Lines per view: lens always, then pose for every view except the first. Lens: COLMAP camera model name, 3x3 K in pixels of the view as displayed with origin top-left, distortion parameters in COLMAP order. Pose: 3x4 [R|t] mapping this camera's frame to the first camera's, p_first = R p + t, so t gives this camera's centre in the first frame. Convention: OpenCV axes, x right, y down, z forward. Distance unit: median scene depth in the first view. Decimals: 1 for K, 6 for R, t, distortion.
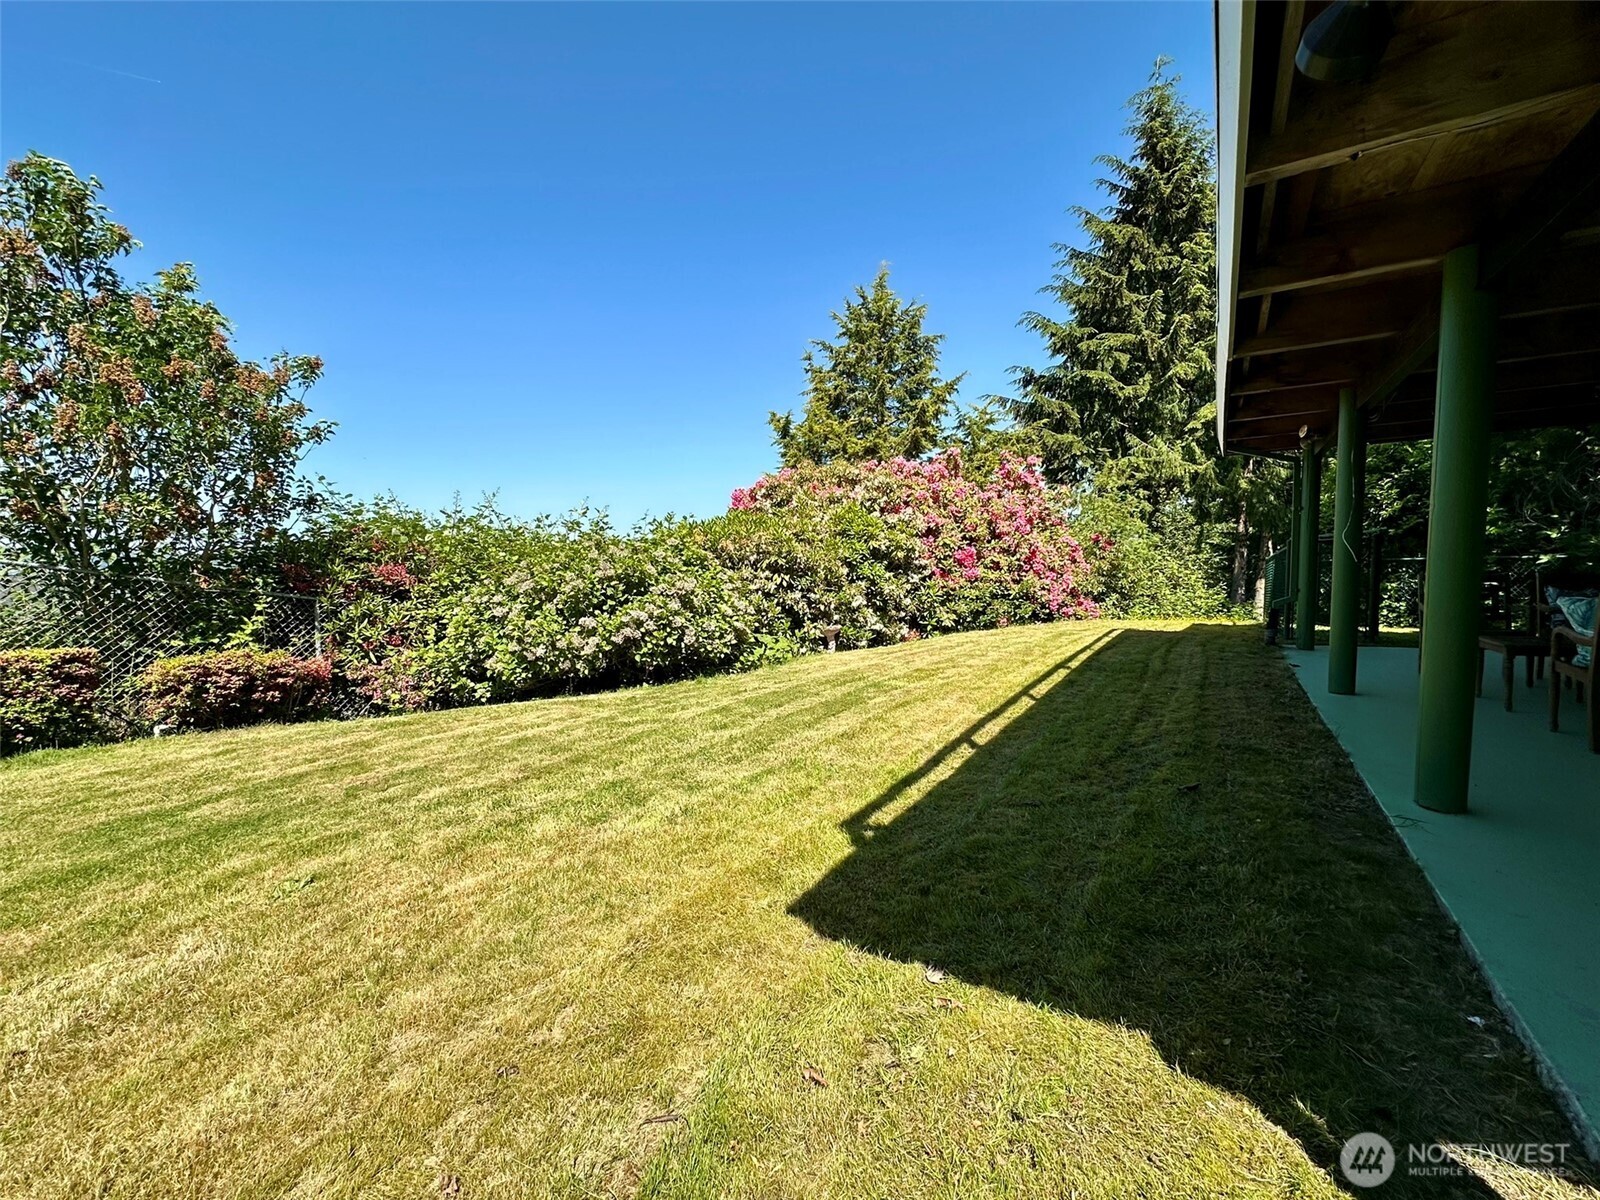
lens RADIAL K [[691.0, 0, 797.7], [0, 691.0, 595.1], [0, 0, 1]] dist [-0.002346, -0.000015]
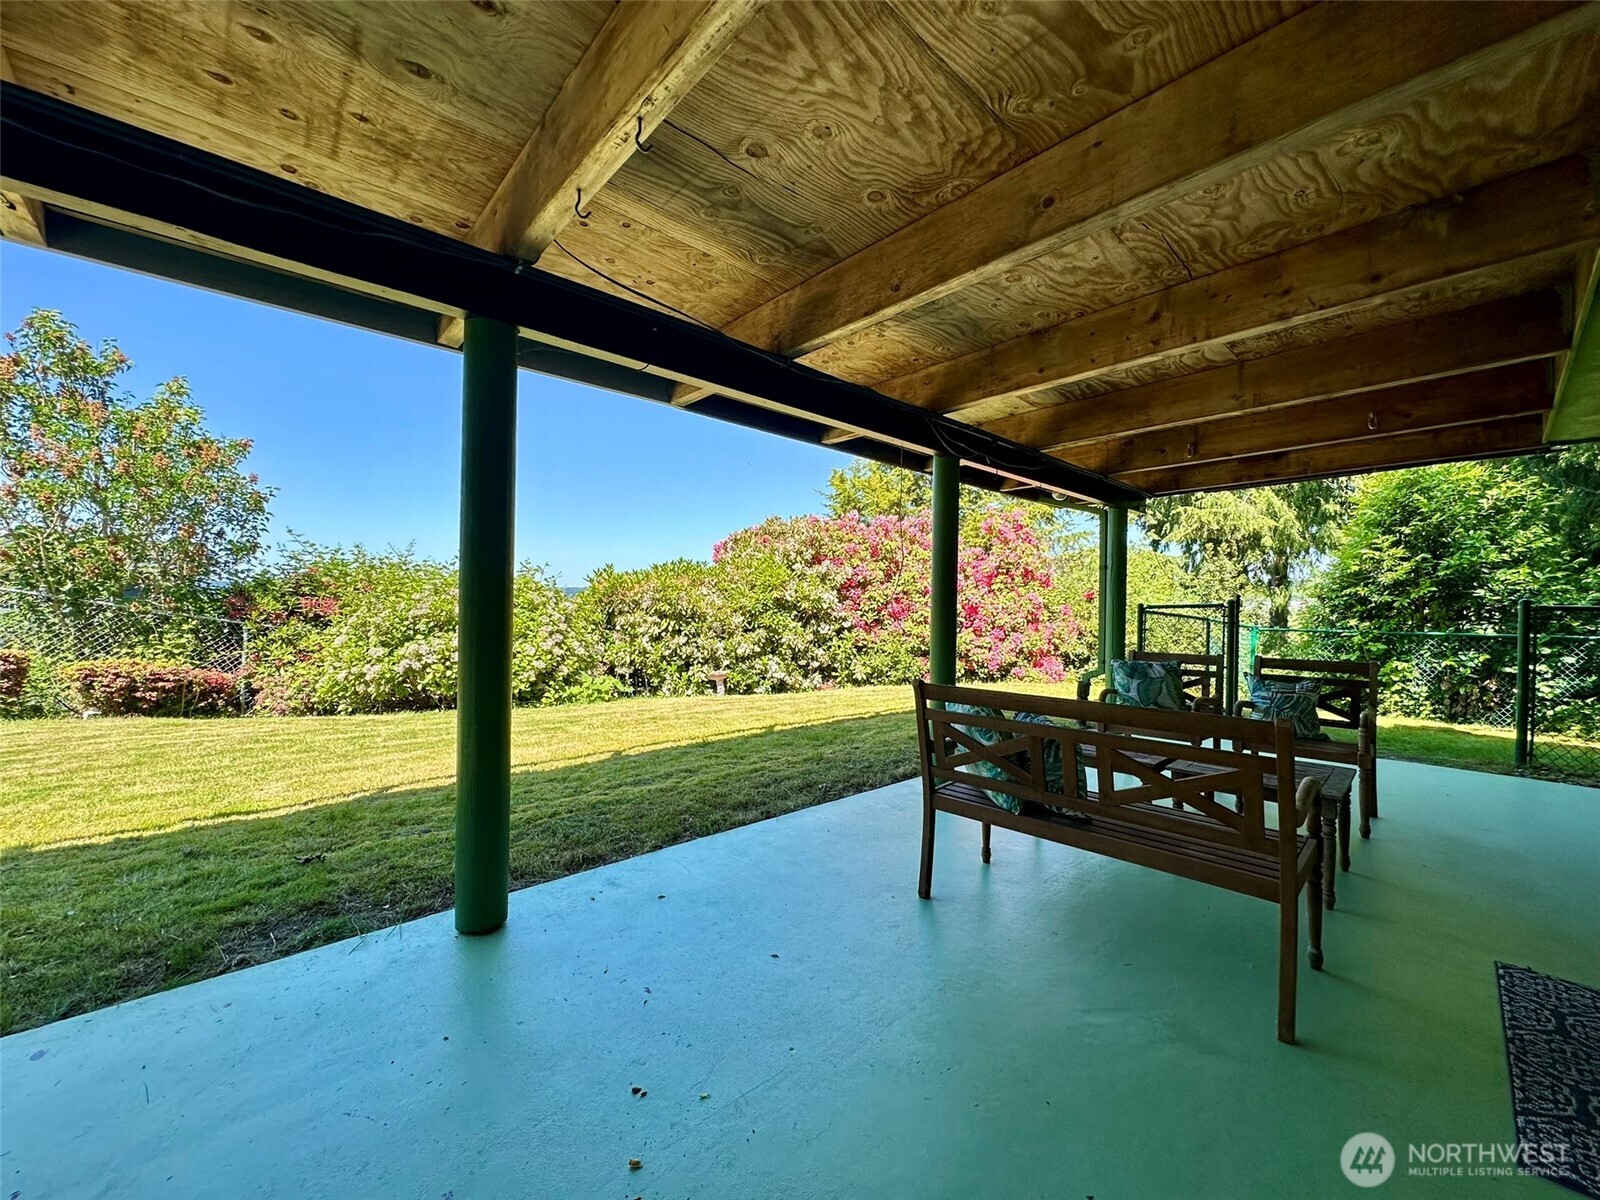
lens RADIAL K [[634.6, 0, 808.4], [0, 634.6, 602.2], [0, 0, 1]] dist [-0.006358, 0.001094]
pose [[0.960535, 0.032611, -0.276239, 0.452607], [-0.048093, 0.997618, -0.049456, -0.018745], [0.273968, 0.060789, 0.959816, 0.106047]]
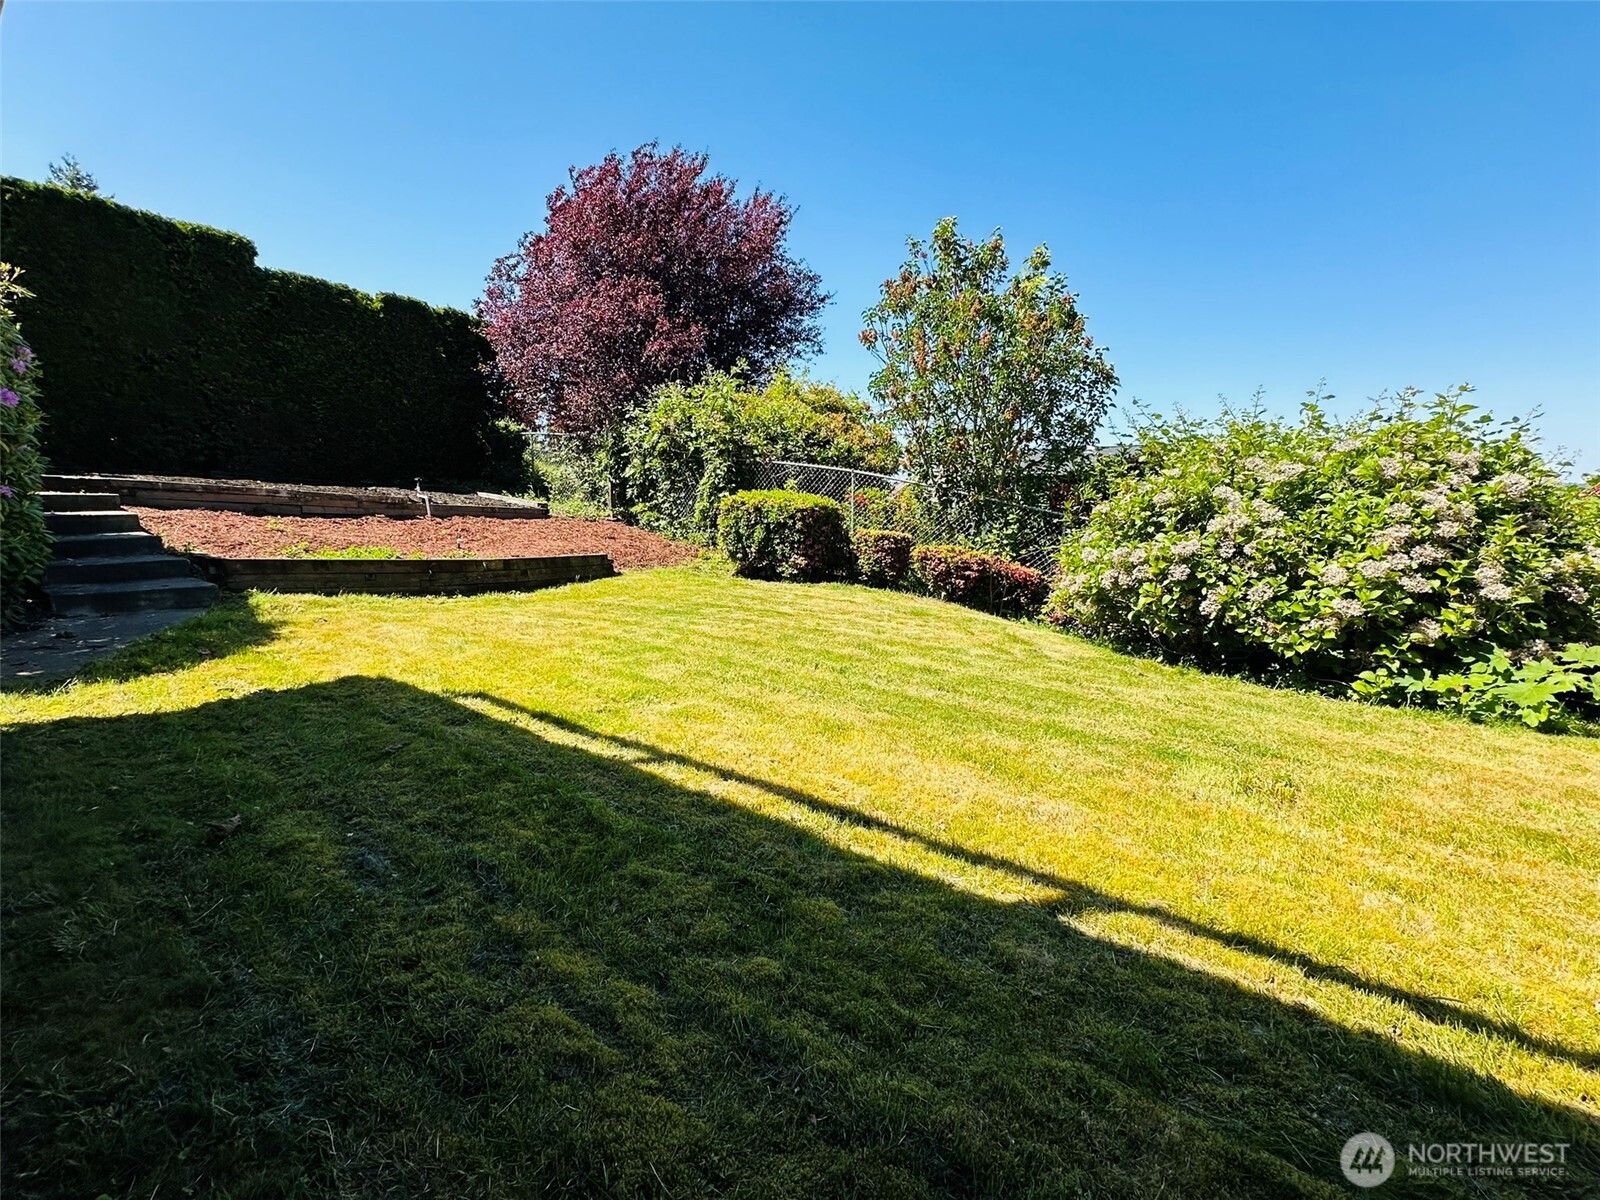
lens RADIAL K [[691.0, 0, 802.8], [0, 691.0, 599.0], [0, 0, 1]] dist [-0.002346, -0.000015]
pose [[-0.105352, 0.160557, -0.981388, 0.336205], [-0.063606, 0.983771, 0.167775, -0.015518], [0.992399, 0.080098, -0.093430, 0.488935]]
